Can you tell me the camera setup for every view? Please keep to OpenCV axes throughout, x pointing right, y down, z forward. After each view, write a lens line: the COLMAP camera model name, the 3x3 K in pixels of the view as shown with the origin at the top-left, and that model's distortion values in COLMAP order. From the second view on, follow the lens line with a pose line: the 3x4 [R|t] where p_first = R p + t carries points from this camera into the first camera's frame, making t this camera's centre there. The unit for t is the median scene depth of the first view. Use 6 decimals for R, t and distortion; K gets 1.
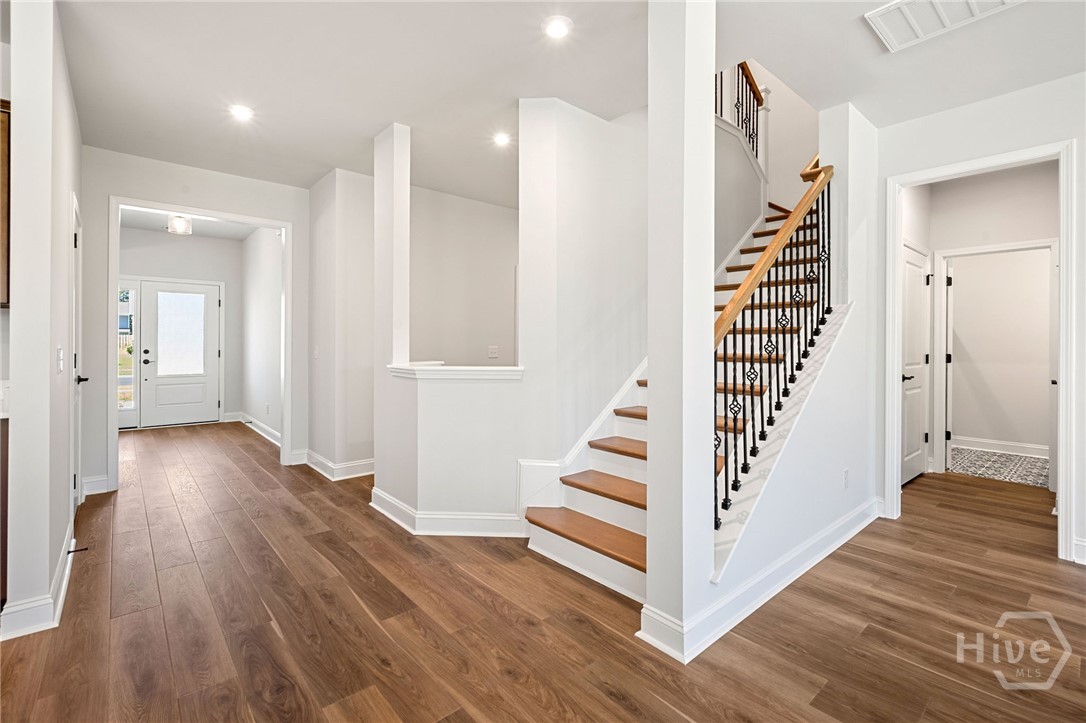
lens RADIAL K [[494.1, 0, 544.7], [0, 494.1, 343.9], [0, 0, 1]] dist [-0.000808, -0.000238]
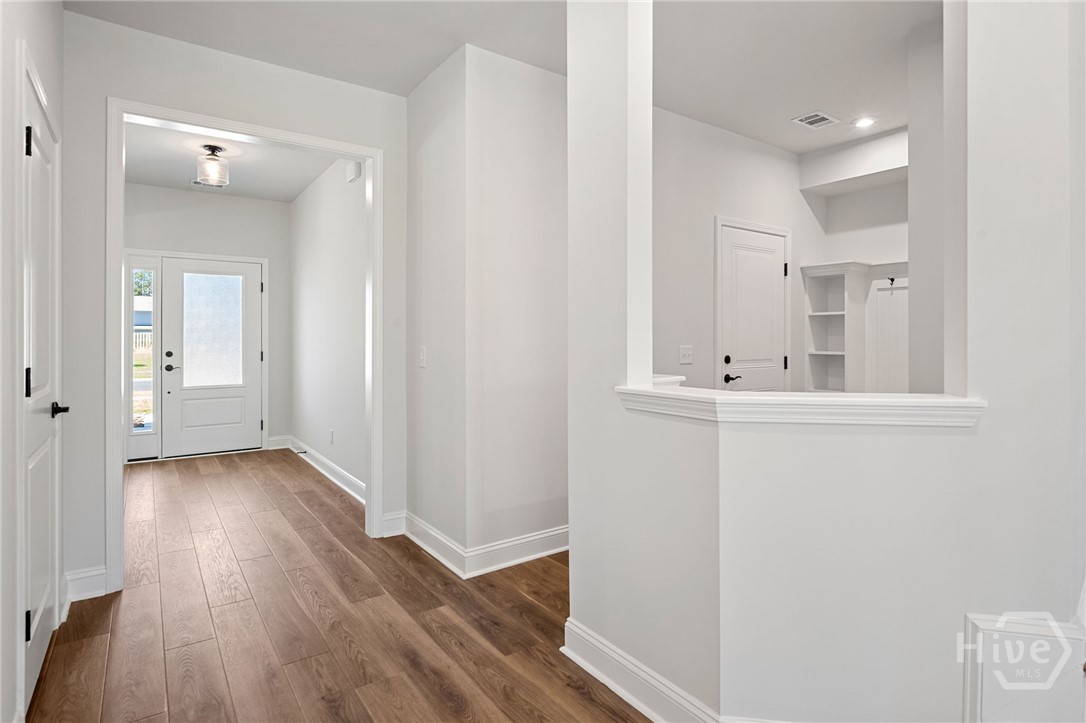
lens RADIAL K [[566.2, 0, 540.5], [0, 566.2, 338.4], [0, 0, 1]] dist [0.000391, -0.000763]
pose [[0.994776, -0.004798, -0.101966, -0.236876], [0.004550, 0.999986, -0.002666, -0.003570], [0.101977, 0.002188, 0.994784, 0.301852]]
